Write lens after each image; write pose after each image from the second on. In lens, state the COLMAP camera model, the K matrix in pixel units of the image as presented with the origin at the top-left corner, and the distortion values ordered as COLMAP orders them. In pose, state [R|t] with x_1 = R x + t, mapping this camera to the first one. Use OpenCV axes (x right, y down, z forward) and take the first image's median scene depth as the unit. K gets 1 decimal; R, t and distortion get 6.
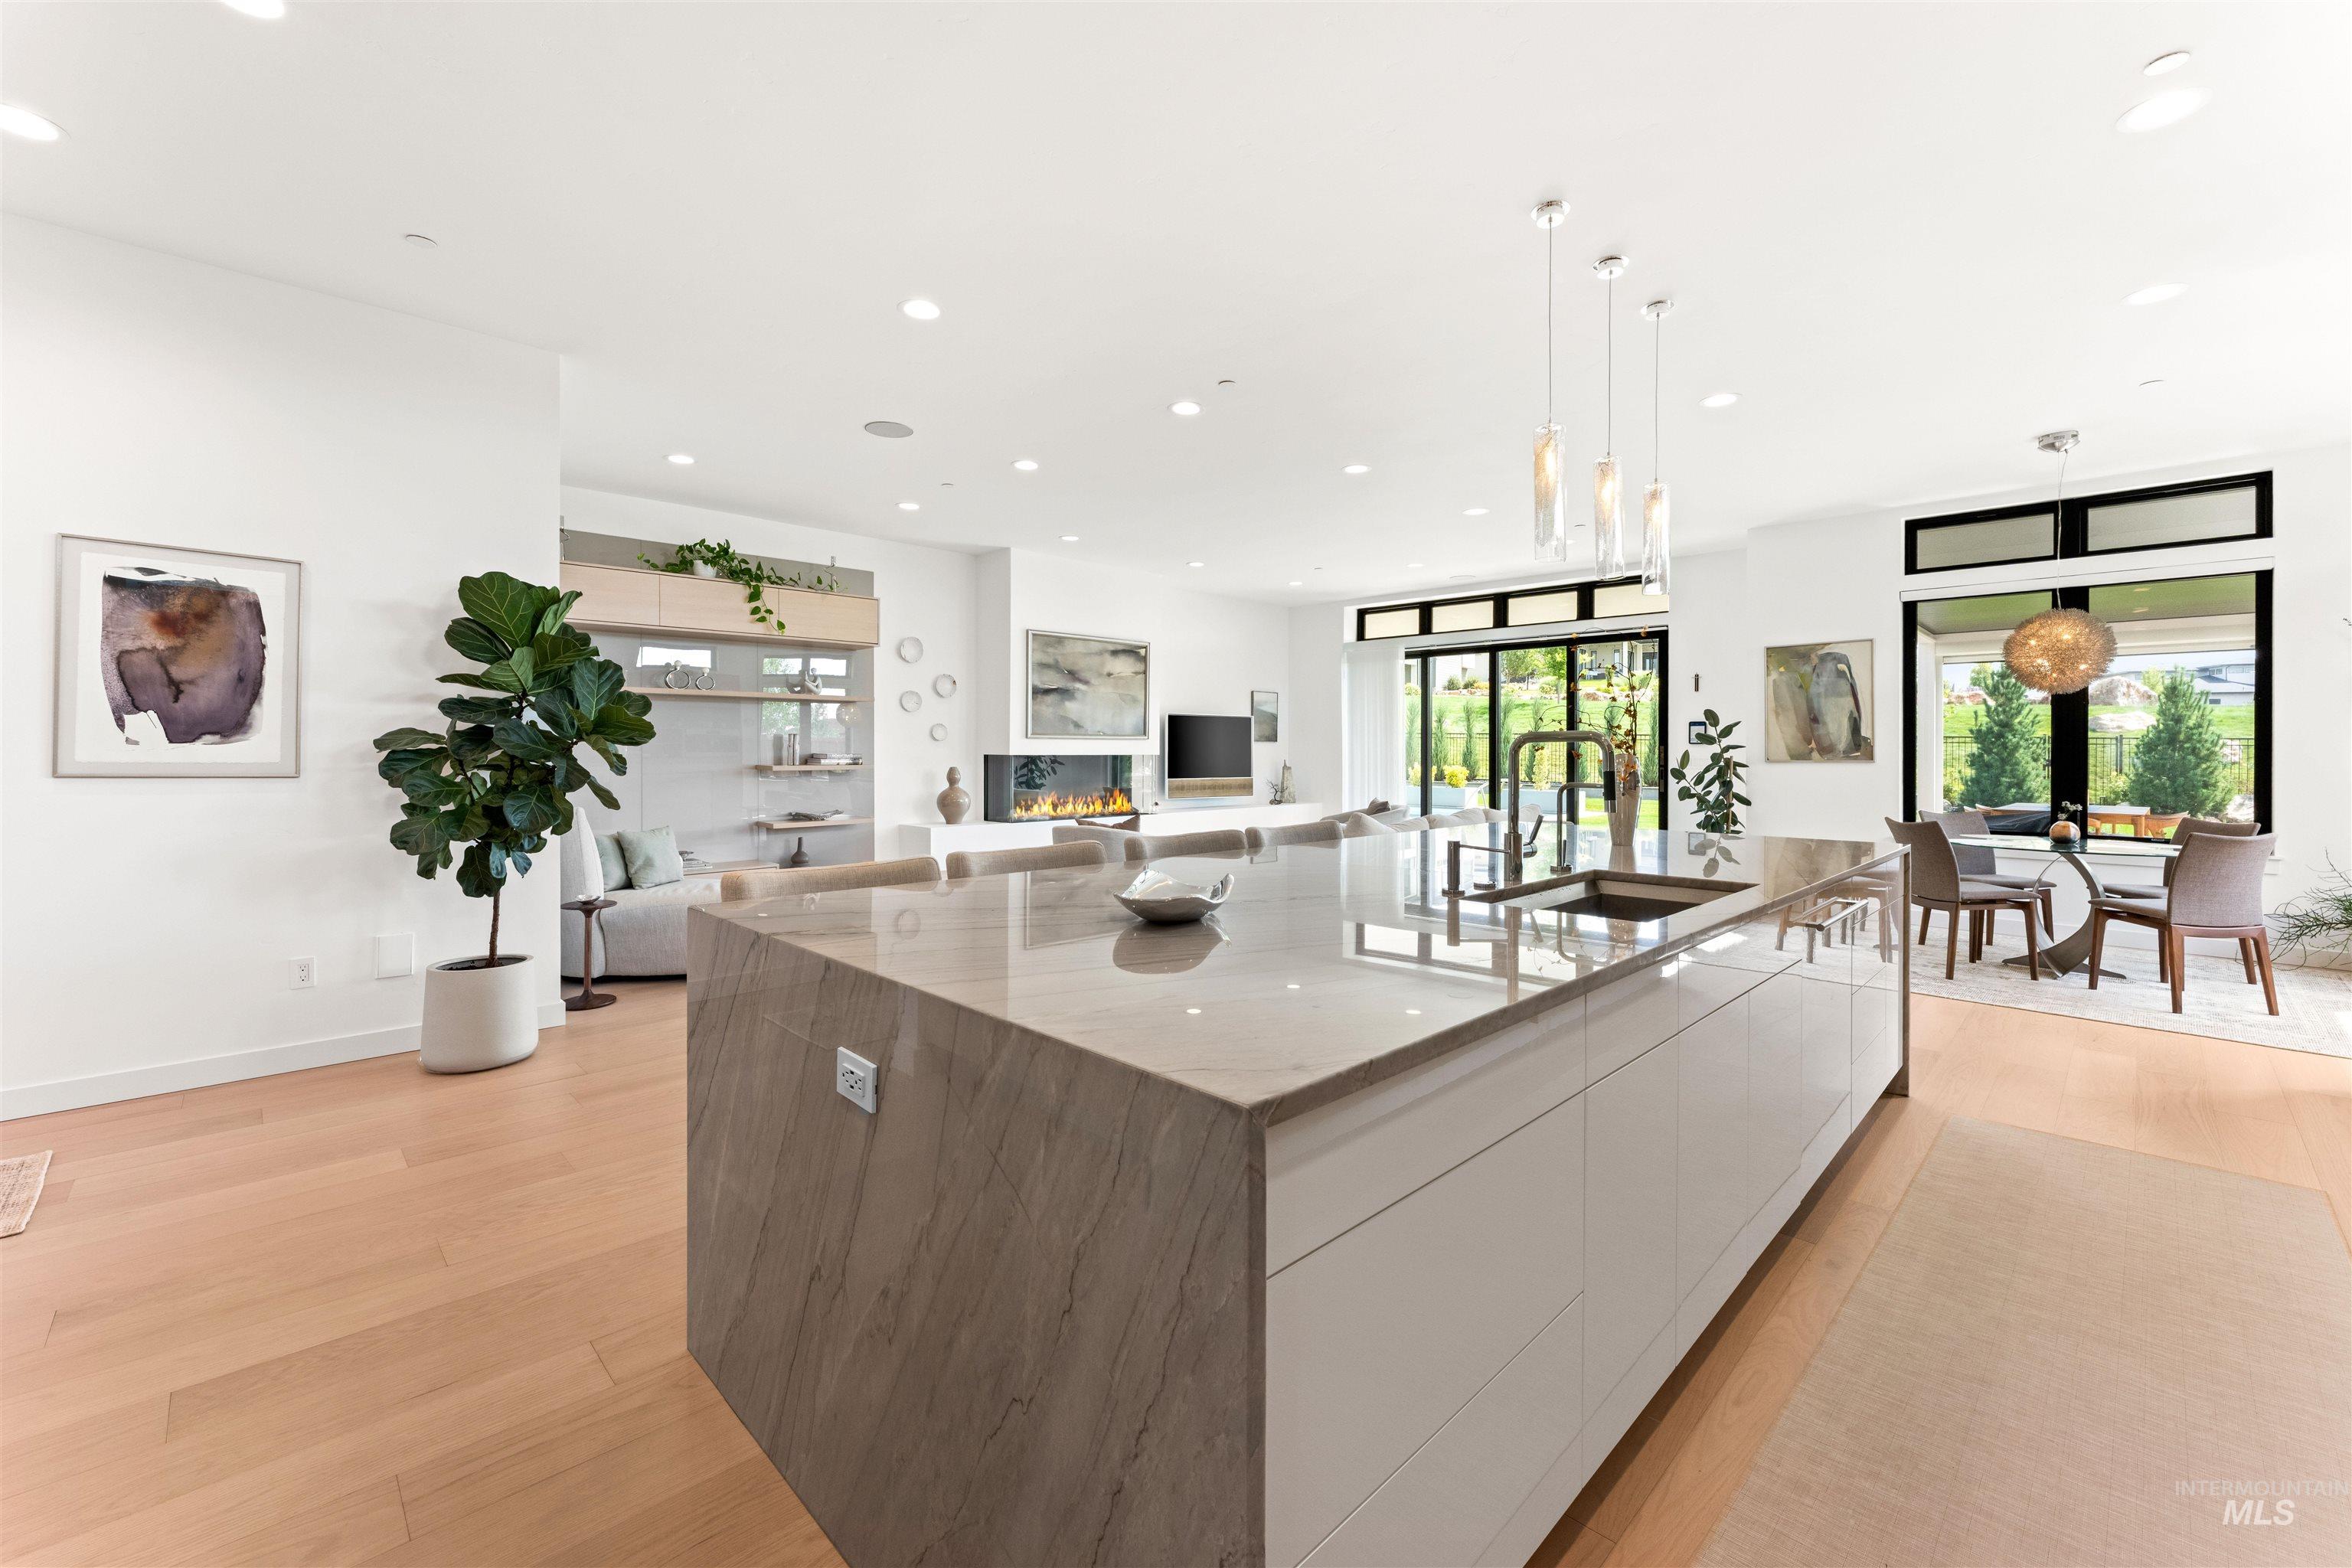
lens RADIAL K [[952.0, 0, 1165.9], [0, 952.0, 750.3], [0, 0, 1]] dist [-0.000944, -0.000016]
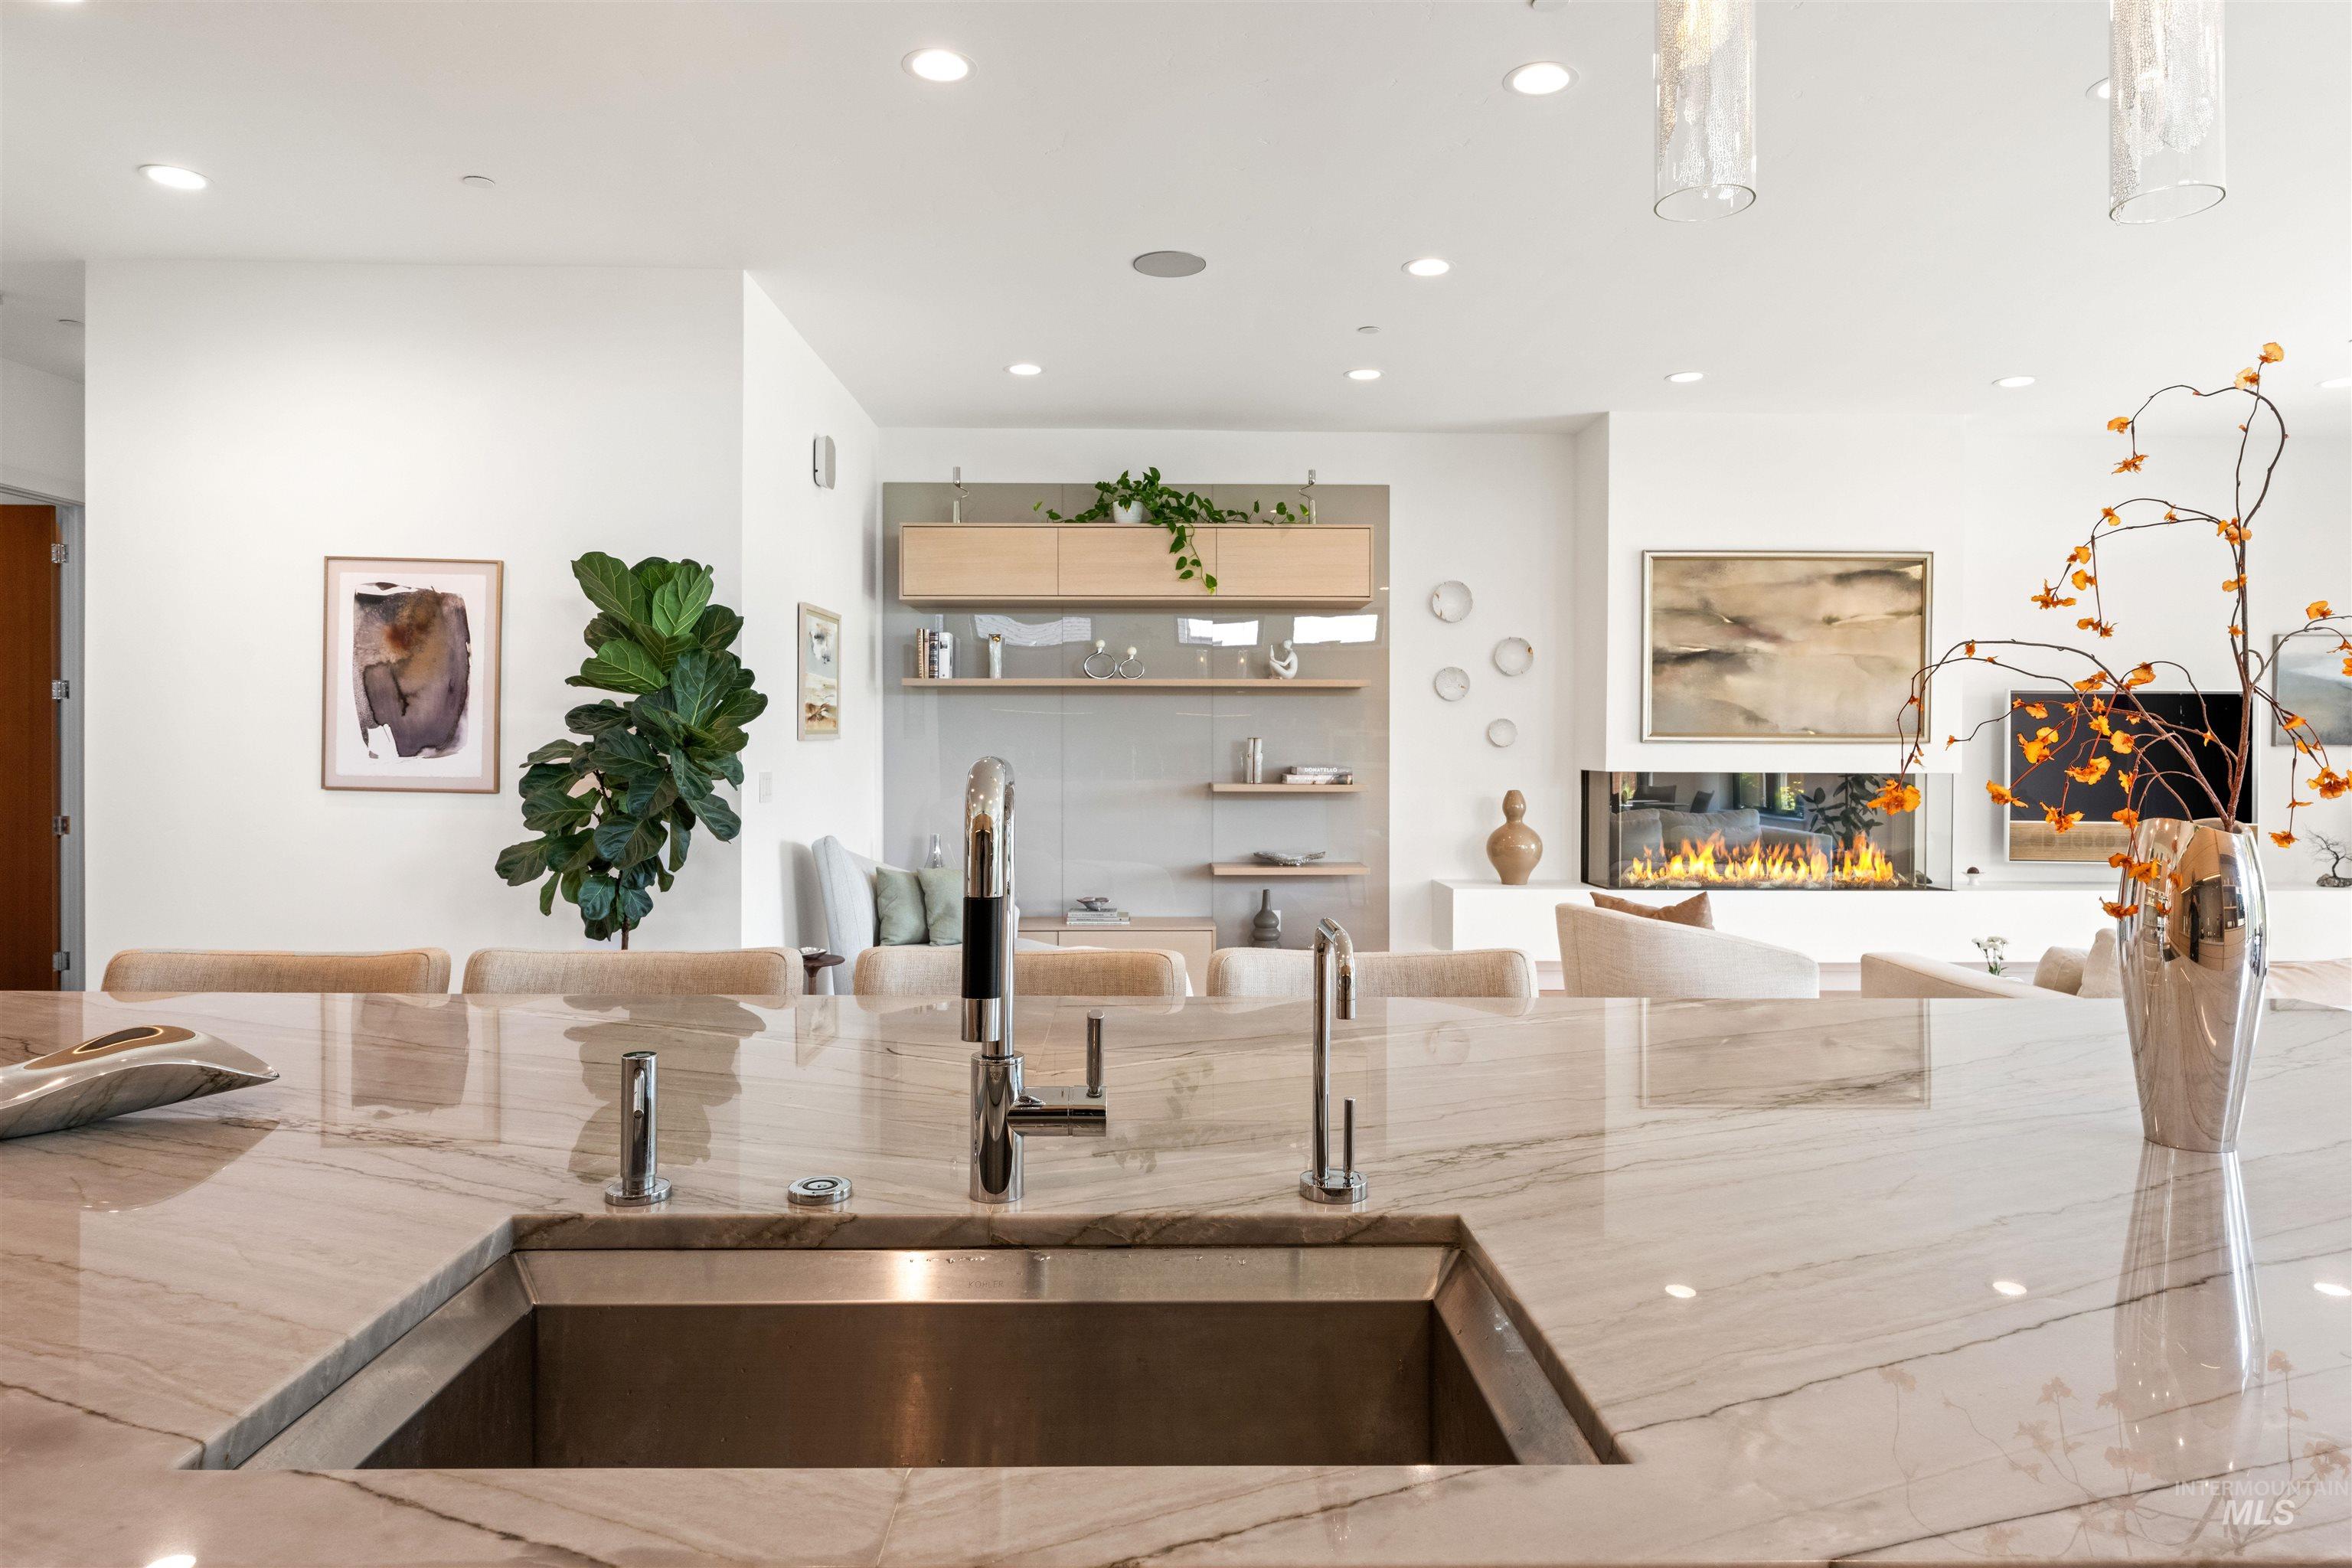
lens RADIAL K [[1417.2, 0, 1175.4], [0, 1417.2, 745.6], [0, 0, 1]] dist [0.005527, -0.000553]
pose [[0.731956, -0.002566, -0.681347, 0.233978], [-0.002313, 0.999978, -0.006250, -0.004961], [0.681348, 0.006151, 0.731934, 0.197097]]
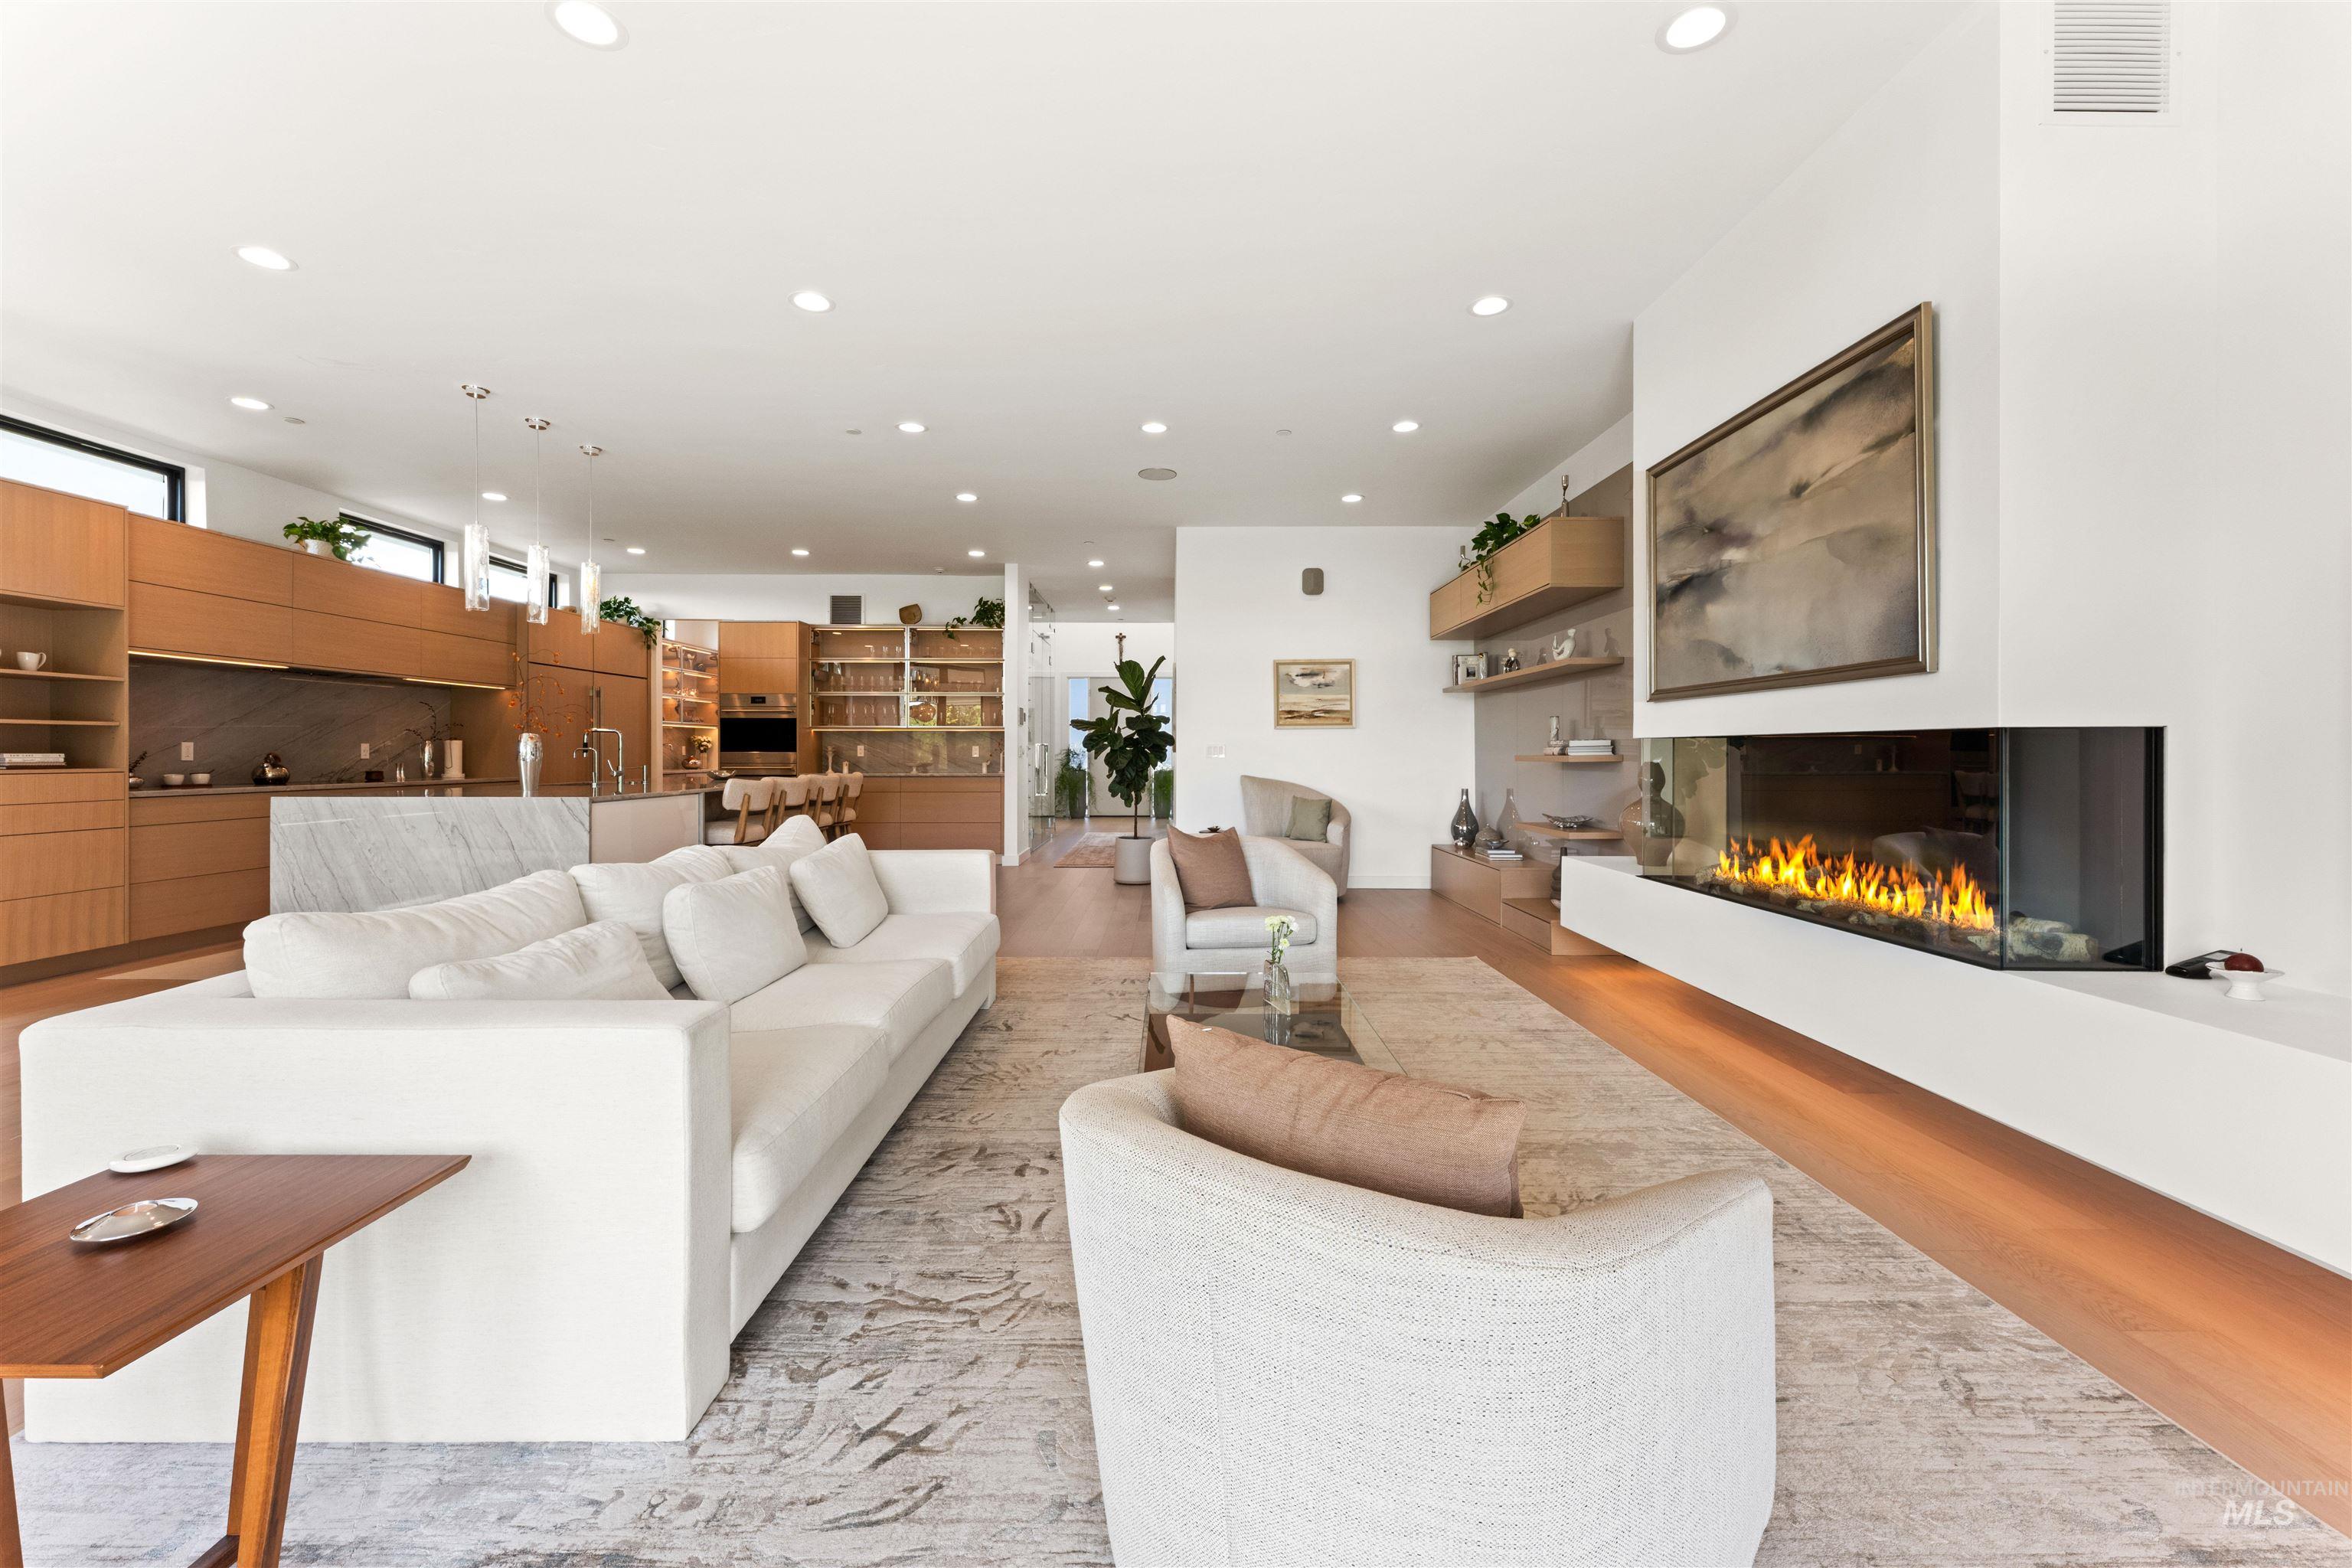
lens RADIAL K [[952.0, 0, 1165.9], [0, 952.0, 750.3], [0, 0, 1]] dist [-0.000944, -0.000016]
pose [[-0.709259, -0.006481, -0.704918, 0.360930], [-0.005149, 0.999979, -0.004014, 0.013636], [0.704929, 0.000783, -0.709277, 1.198532]]
